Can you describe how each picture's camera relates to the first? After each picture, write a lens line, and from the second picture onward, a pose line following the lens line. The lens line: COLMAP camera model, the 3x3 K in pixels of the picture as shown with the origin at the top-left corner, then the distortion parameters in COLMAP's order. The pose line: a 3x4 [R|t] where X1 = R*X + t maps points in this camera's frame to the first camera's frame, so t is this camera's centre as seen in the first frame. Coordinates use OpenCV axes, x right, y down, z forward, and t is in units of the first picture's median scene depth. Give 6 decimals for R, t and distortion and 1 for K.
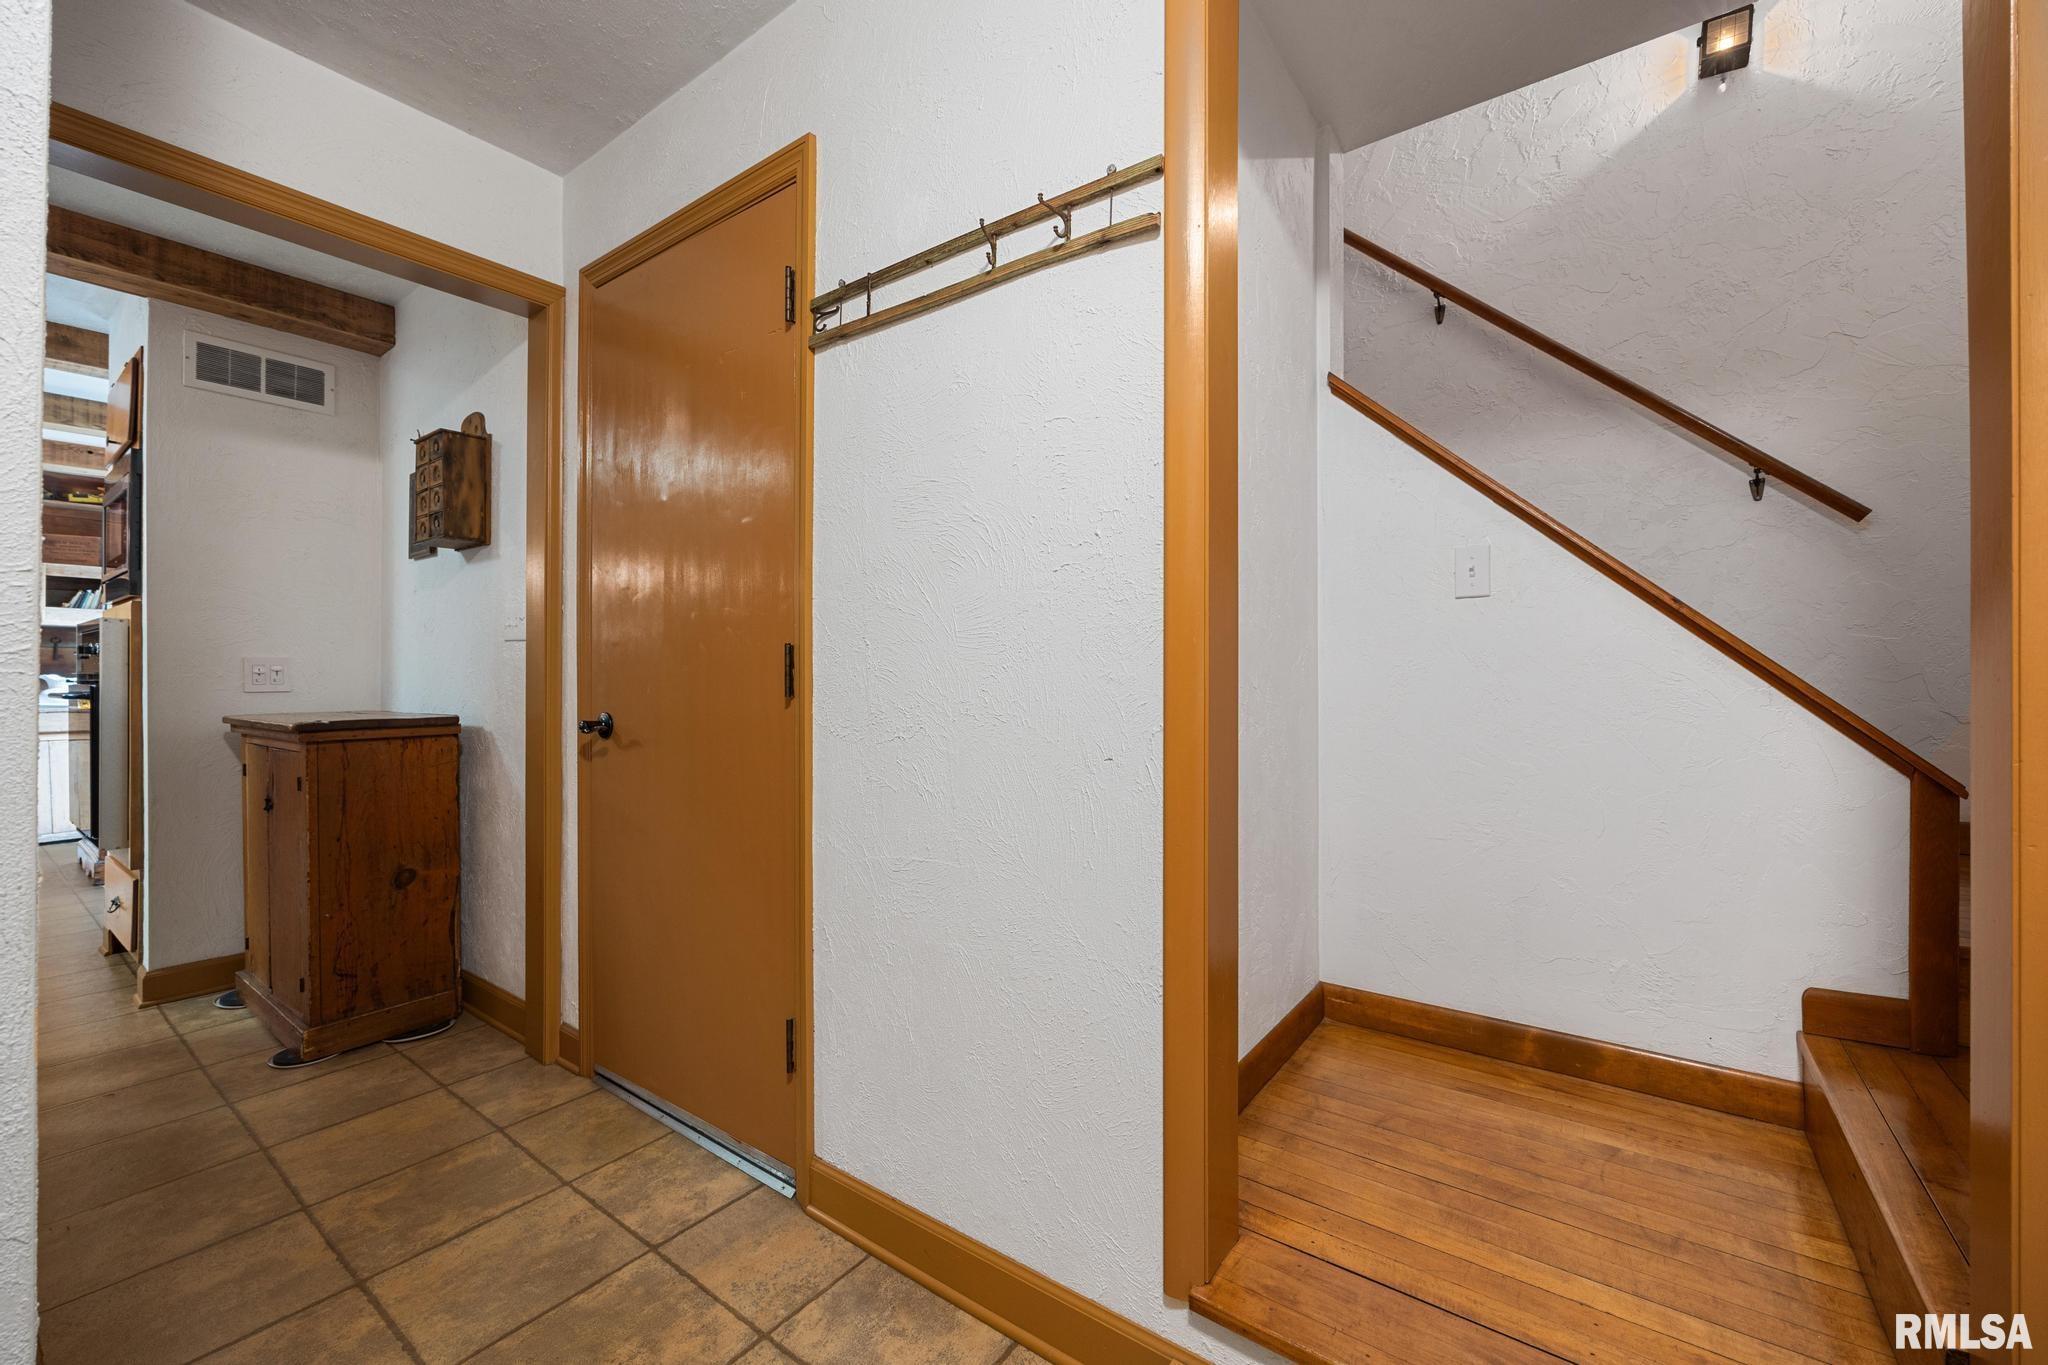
lens RADIAL K [[816.3, 0, 1021.9], [0, 816.3, 675.7], [0, 0, 1]] dist [-0.000995, -0.000616]
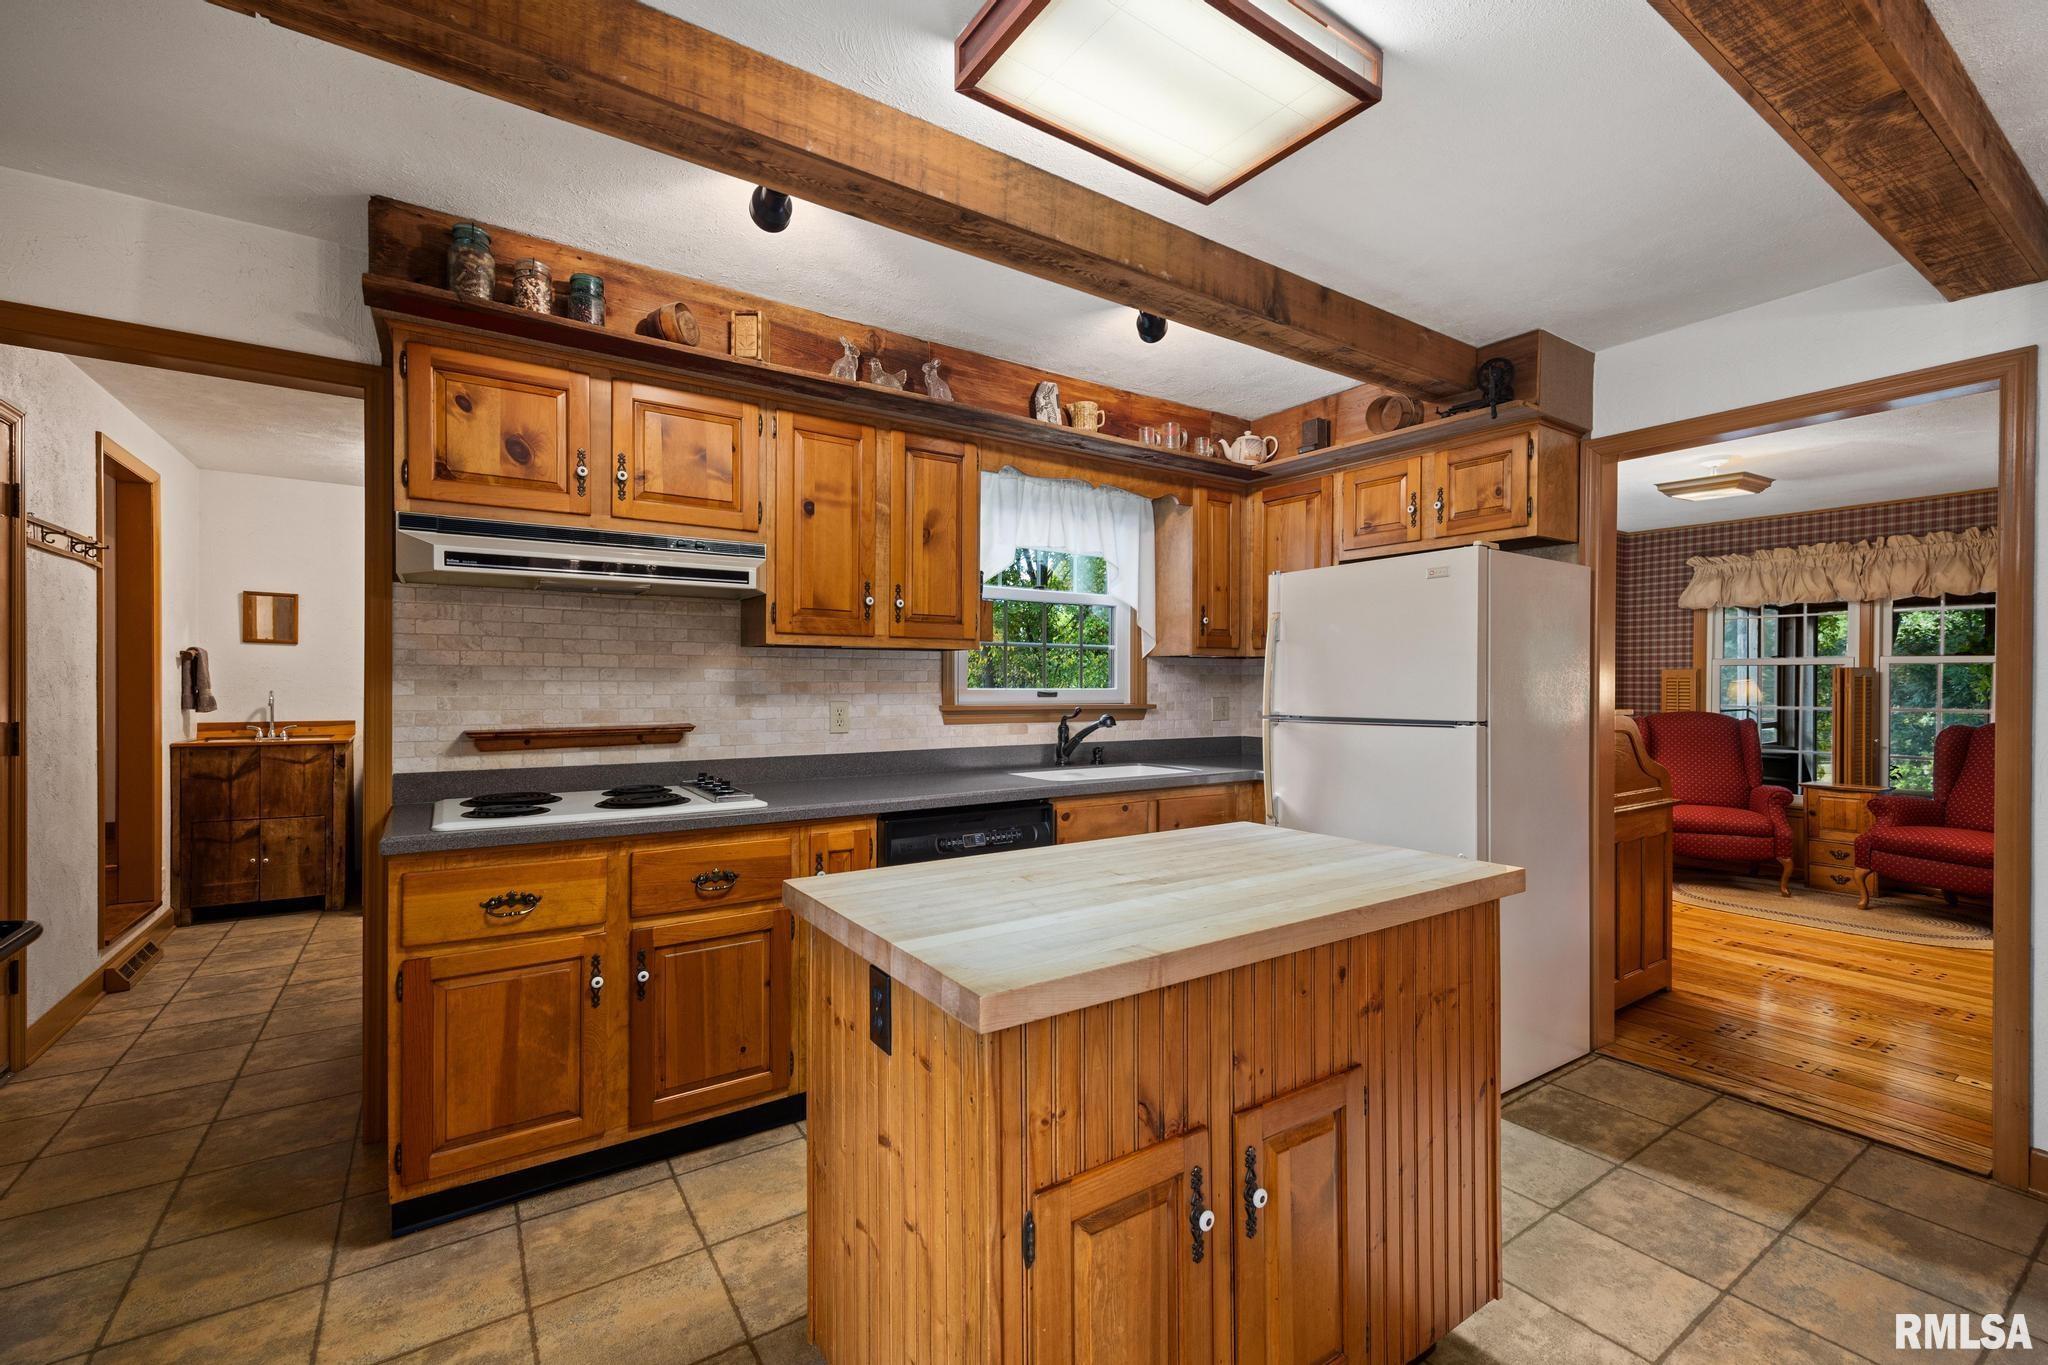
lens RADIAL K [[870.4, 0, 1026.7], [0, 870.4, 683.3], [0, 0, 1]] dist [0.002485, 0.000078]
pose [[-0.942065, -0.005251, 0.335390, -2.933921], [-0.006874, 0.999970, -0.003652, -0.142164], [-0.335360, -0.005745, -0.942072, 2.107259]]
